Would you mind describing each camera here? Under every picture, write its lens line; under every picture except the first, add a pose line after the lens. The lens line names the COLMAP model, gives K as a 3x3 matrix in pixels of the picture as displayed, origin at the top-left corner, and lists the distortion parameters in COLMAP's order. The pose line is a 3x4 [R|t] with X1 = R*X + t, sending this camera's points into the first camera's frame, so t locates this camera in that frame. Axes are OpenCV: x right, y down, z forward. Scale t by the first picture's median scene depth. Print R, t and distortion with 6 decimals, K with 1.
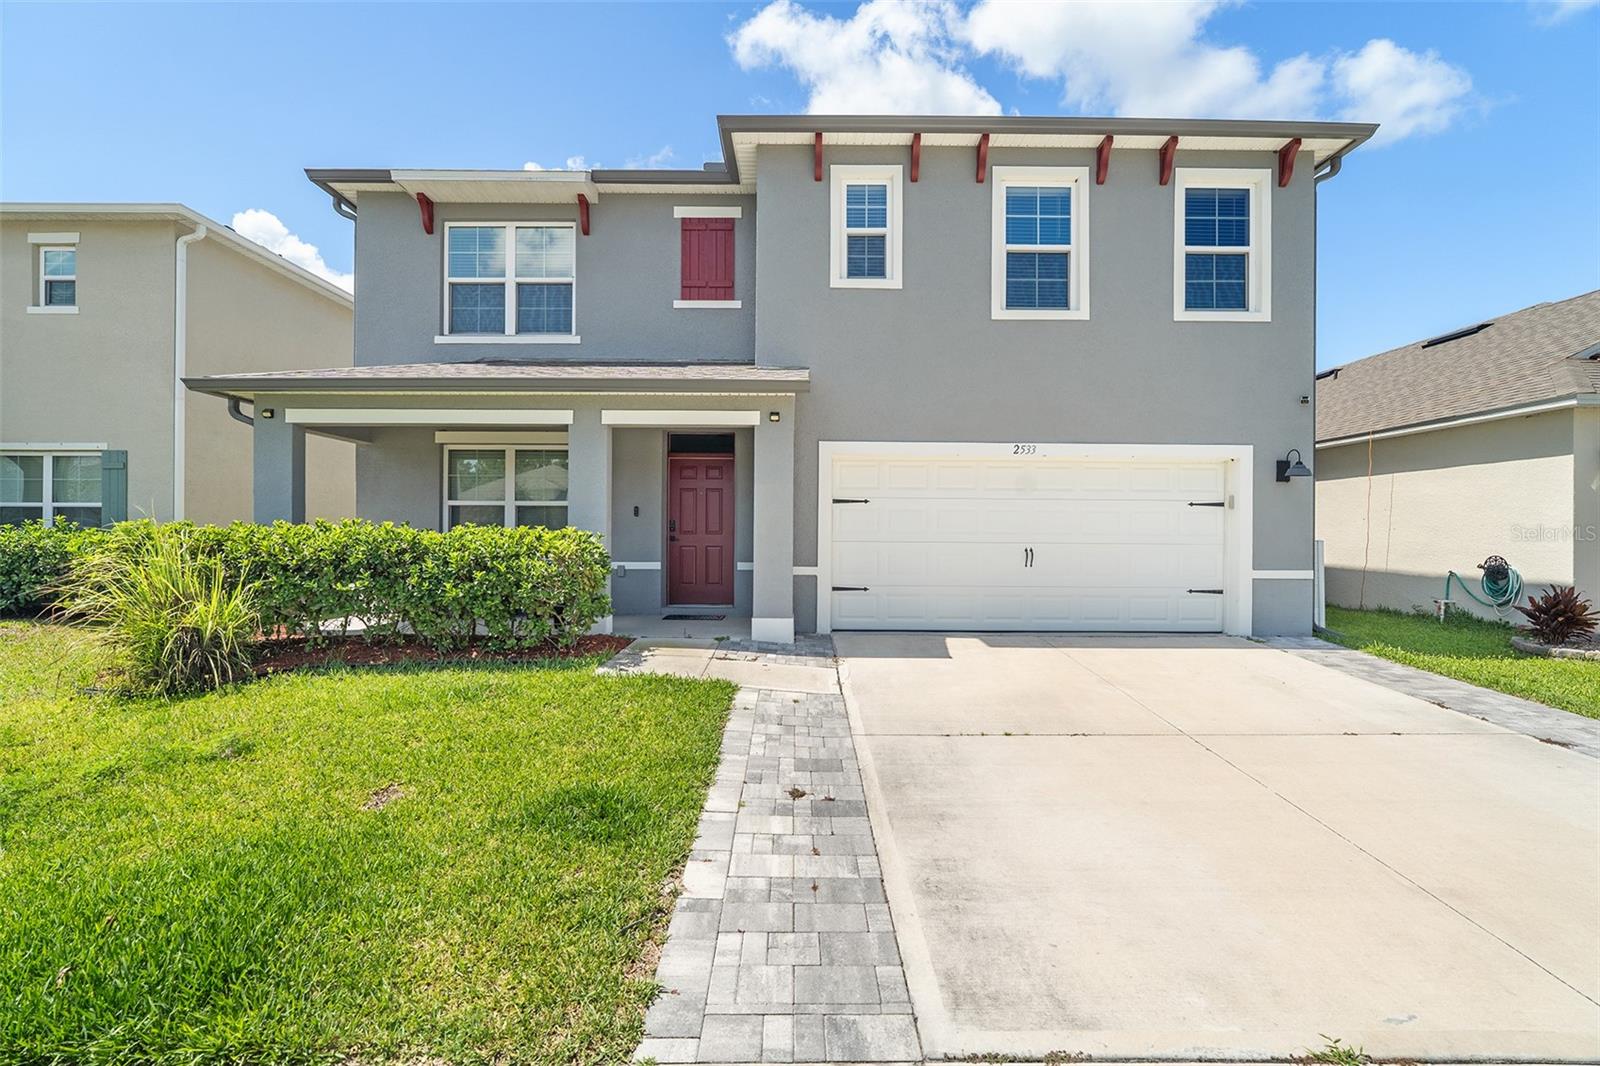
lens RADIAL K [[725.0, 0, 801.9], [0, 725.0, 542.8], [0, 0, 1]] dist [-0.002823, 0.000099]
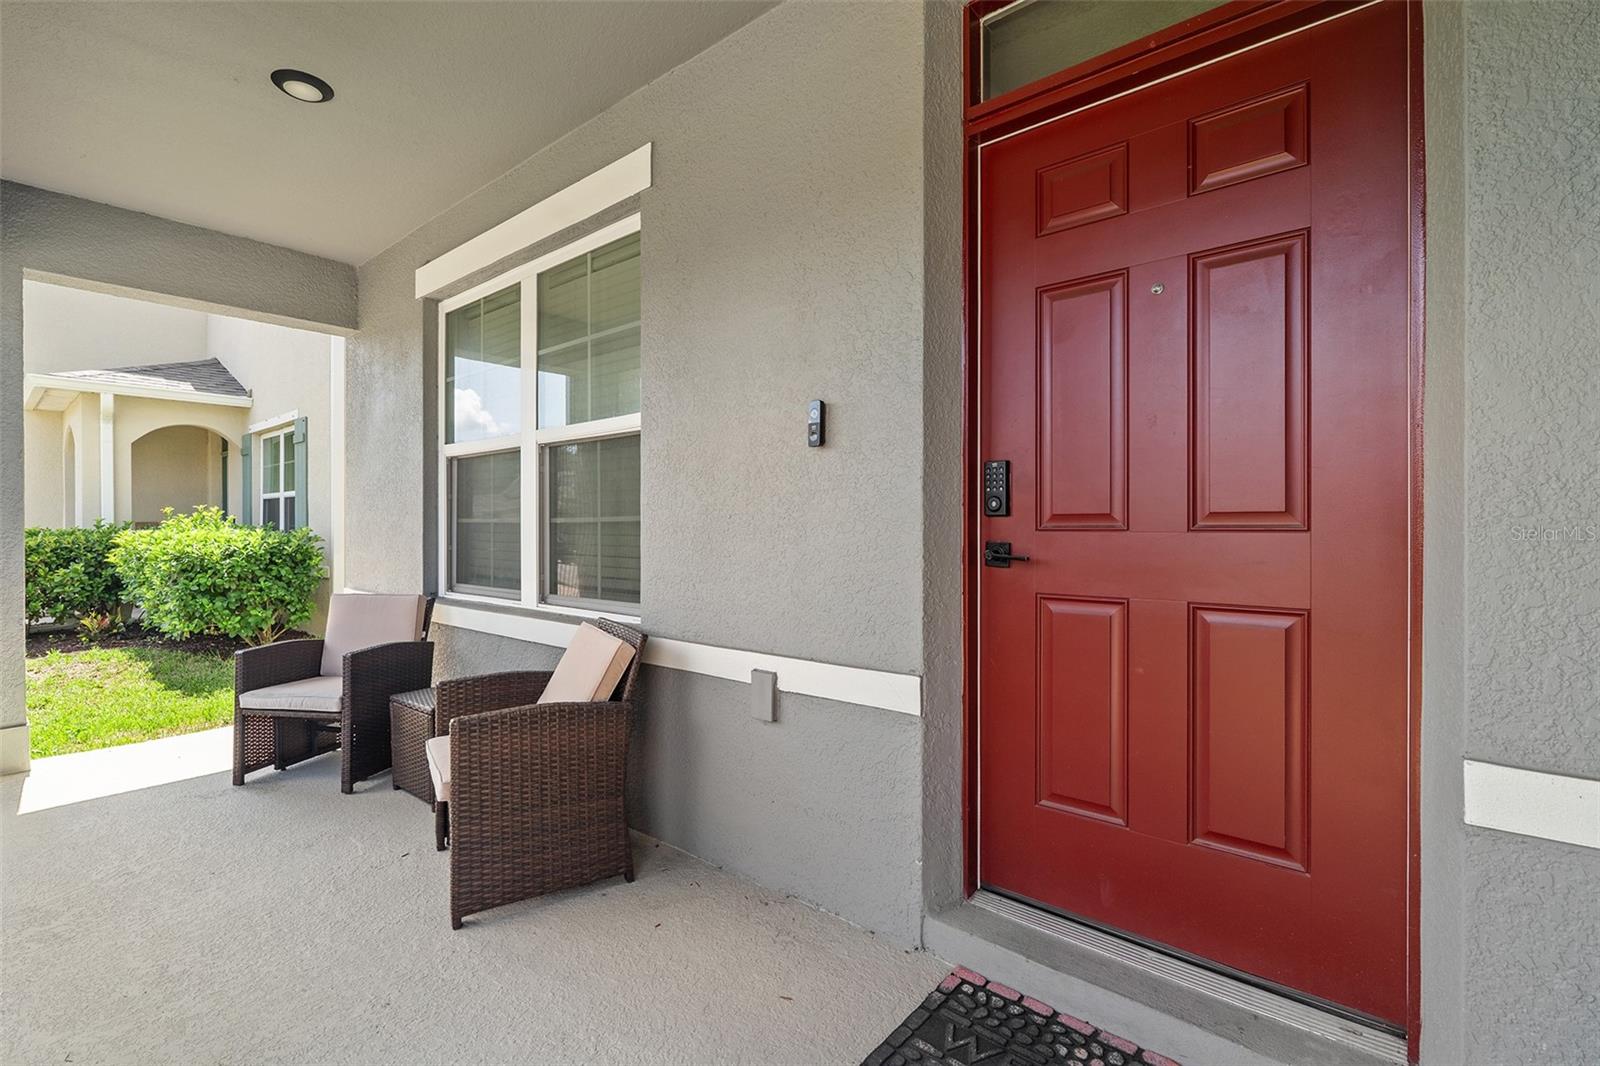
lens RADIAL K [[725.0, 0, 801.9], [0, 725.0, 542.8], [0, 0, 1]] dist [-0.002823, 0.000099]
pose [[0.758996, 0.003945, -0.651083, -0.092865], [-0.001949, 0.999991, 0.003786, -0.009826], [0.651092, -0.001604, 0.758997, 0.821980]]
